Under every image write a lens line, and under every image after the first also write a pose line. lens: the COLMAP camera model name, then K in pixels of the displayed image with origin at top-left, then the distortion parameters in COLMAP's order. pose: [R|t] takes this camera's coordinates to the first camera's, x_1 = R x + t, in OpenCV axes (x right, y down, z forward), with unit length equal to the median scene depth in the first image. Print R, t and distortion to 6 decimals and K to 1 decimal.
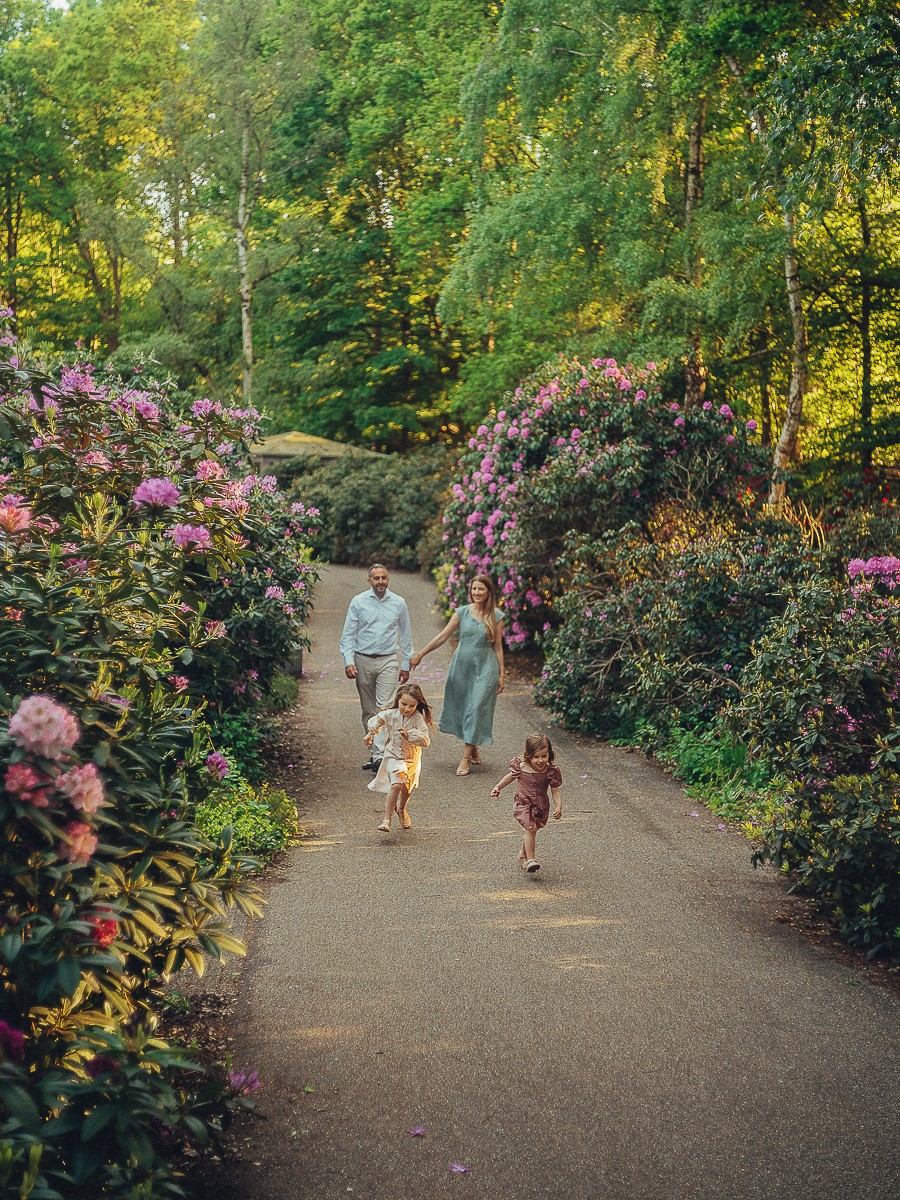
lens RADIAL K [[1833.8, 0, 450.0], [0, 1833.8, 600.0], [0, 0, 1]] dist [0.030395, -0.674319]
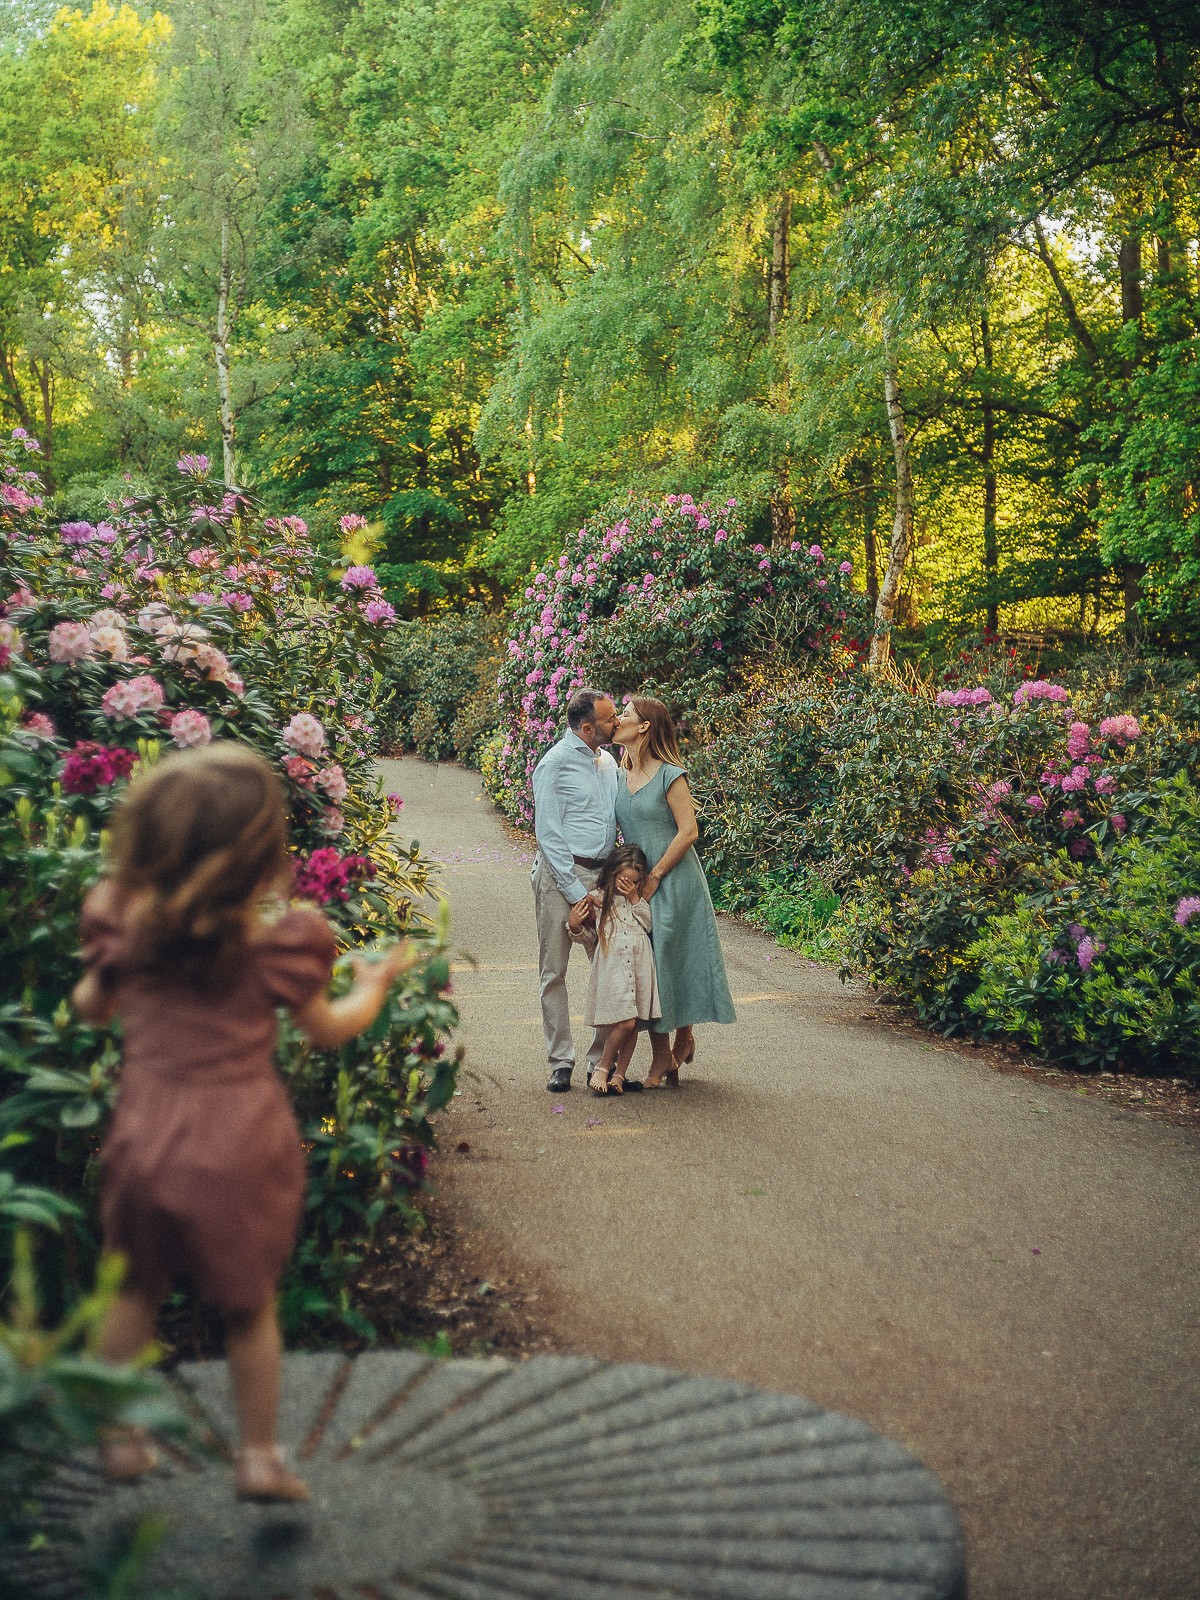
lens RADIAL K [[2390.8, 0, 600.0], [0, 2390.8, 800.0], [0, 0, 1]] dist [-0.005979, -0.137230]
pose [[0.998478, -0.013362, 0.053513, -0.017113], [0.013818, 0.999871, -0.008173, 0.023688], [-0.053397, 0.008900, 0.998534, -0.143290]]
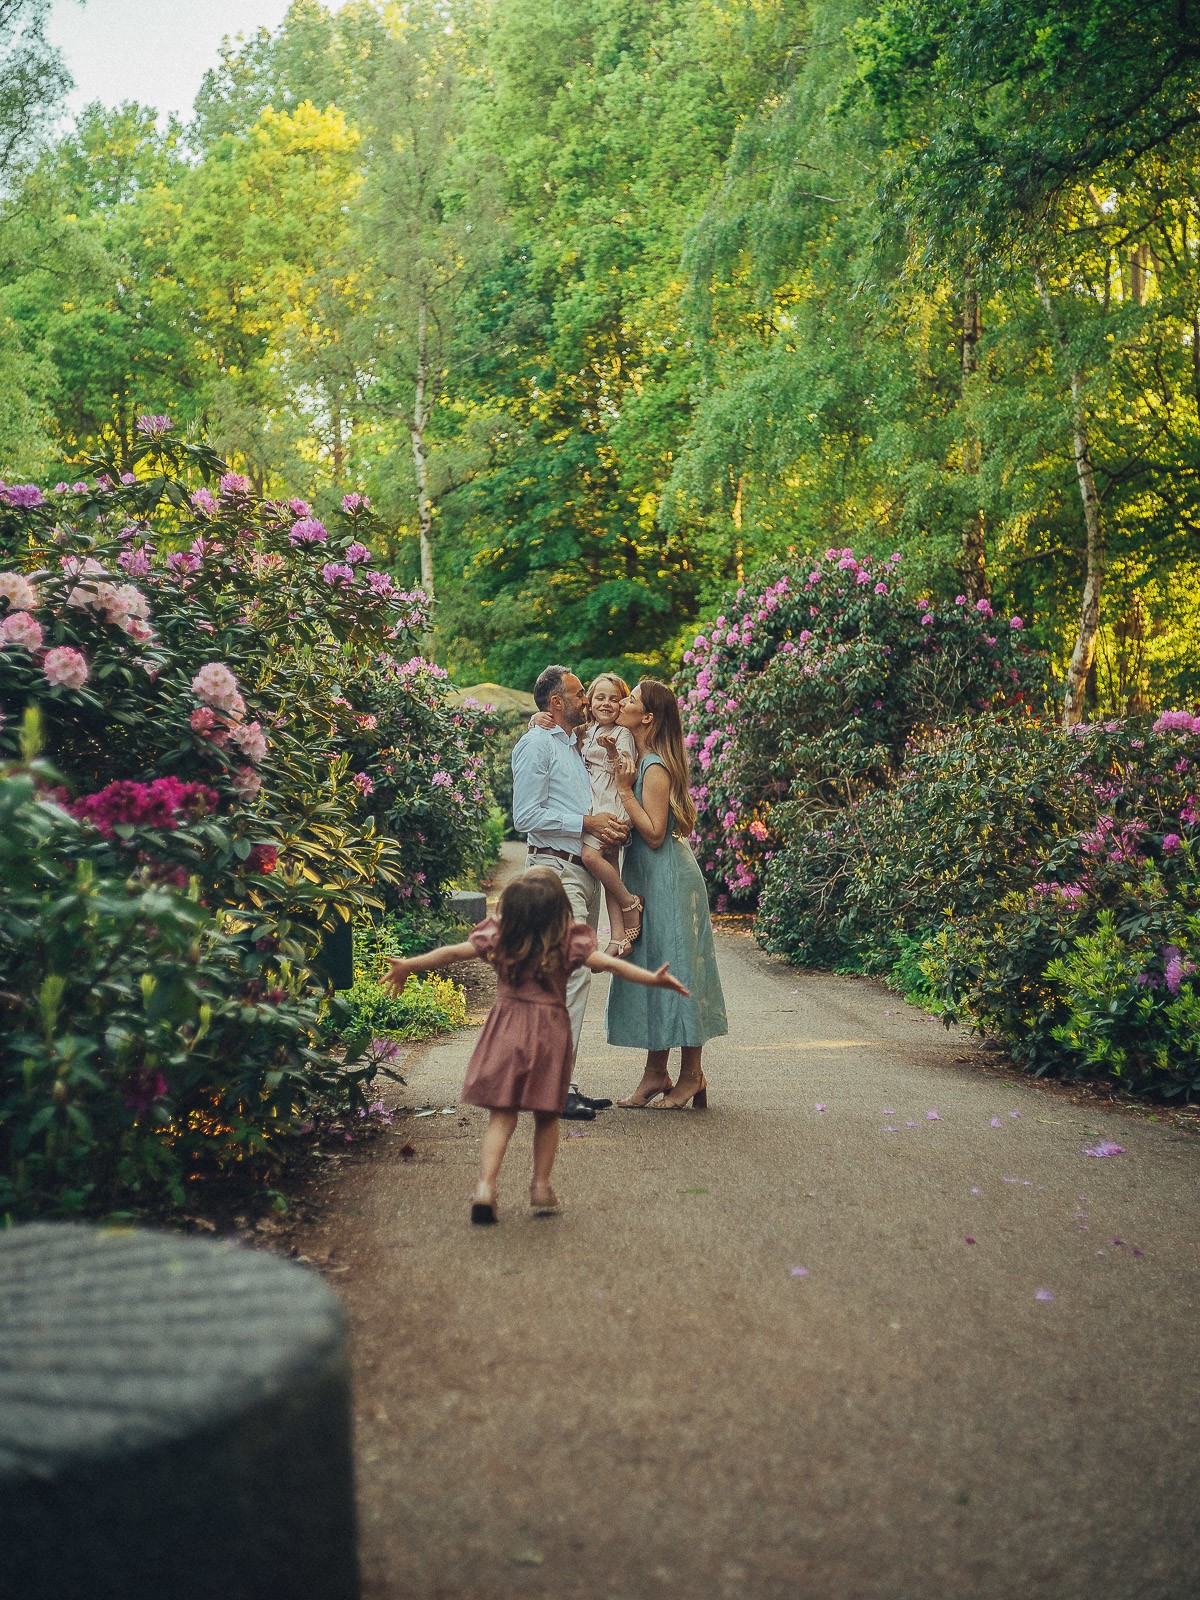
lens RADIAL K [[2445.1, 0, 600.0], [0, 2445.1, 800.0], [0, 0, 1]] dist [0.030395, -0.674319]
pose [[0.998961, -0.016021, -0.042664, 0.019547], [0.013658, 0.998387, -0.055107, 0.042527], [0.043478, 0.054467, 0.997569, -0.117123]]
